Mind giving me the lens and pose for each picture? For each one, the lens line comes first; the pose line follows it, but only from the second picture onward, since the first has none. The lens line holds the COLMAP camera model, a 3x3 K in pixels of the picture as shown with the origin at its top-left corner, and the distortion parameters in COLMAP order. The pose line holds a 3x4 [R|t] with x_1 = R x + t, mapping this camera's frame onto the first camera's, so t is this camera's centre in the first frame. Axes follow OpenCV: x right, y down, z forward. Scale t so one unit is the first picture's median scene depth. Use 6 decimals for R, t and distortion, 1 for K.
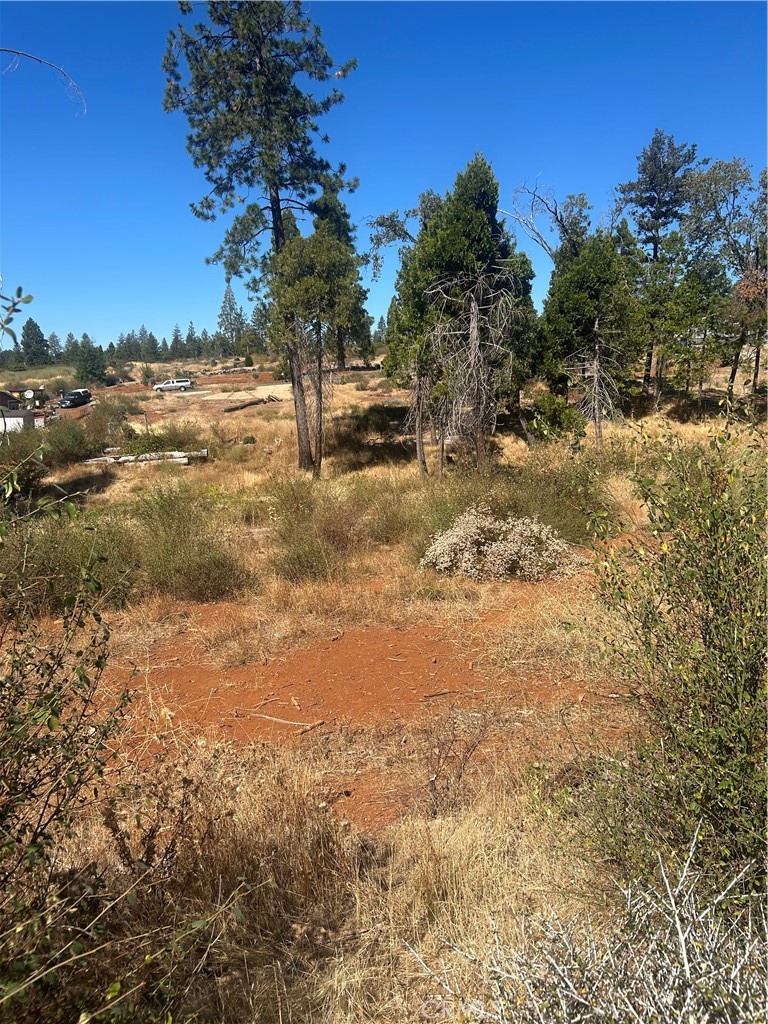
lens RADIAL K [[768.2, 0, 361.8], [0, 768.2, 484.5], [0, 0, 1]] dist [0.033031, -0.000097]
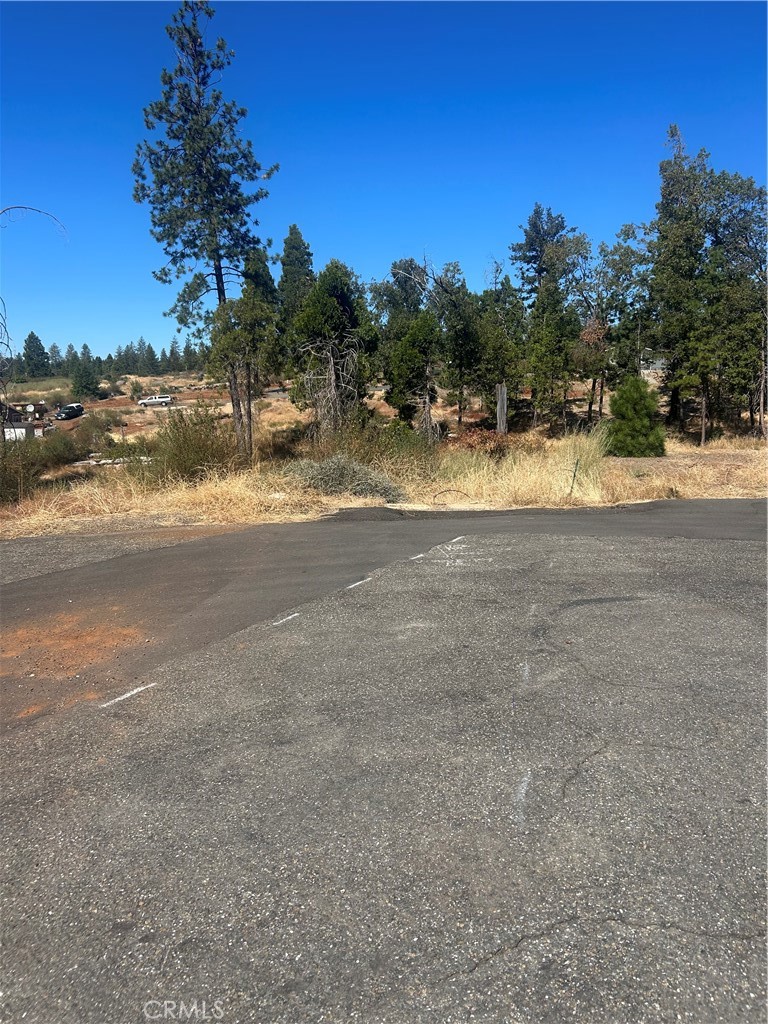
lens RADIAL K [[769.4, 0, 370.3], [0, 769.4, 496.0], [0, 0, 1]] dist [0.027674, -0.002180]
pose [[0.999927, 0.008348, 0.008786, 0.130558], [-0.008362, 0.999964, 0.001555, 0.018490], [-0.008772, -0.001628, 0.999960, -0.305381]]
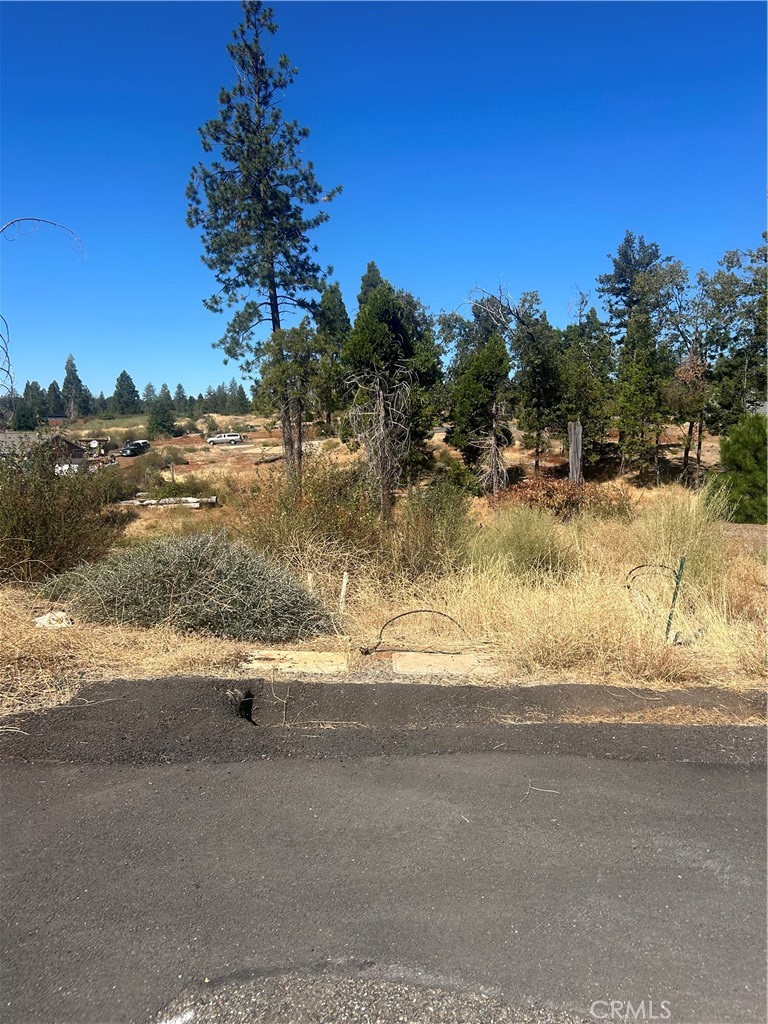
lens RADIAL K [[765.2, 0, 386.9], [0, 765.2, 492.6], [0, 0, 1]] dist [0.043459, -0.009416]
pose [[0.996058, 0.032092, -0.082697, 0.166015], [-0.036647, 0.997859, -0.054169, 0.003526], [0.080782, 0.056986, 0.995101, -0.173847]]
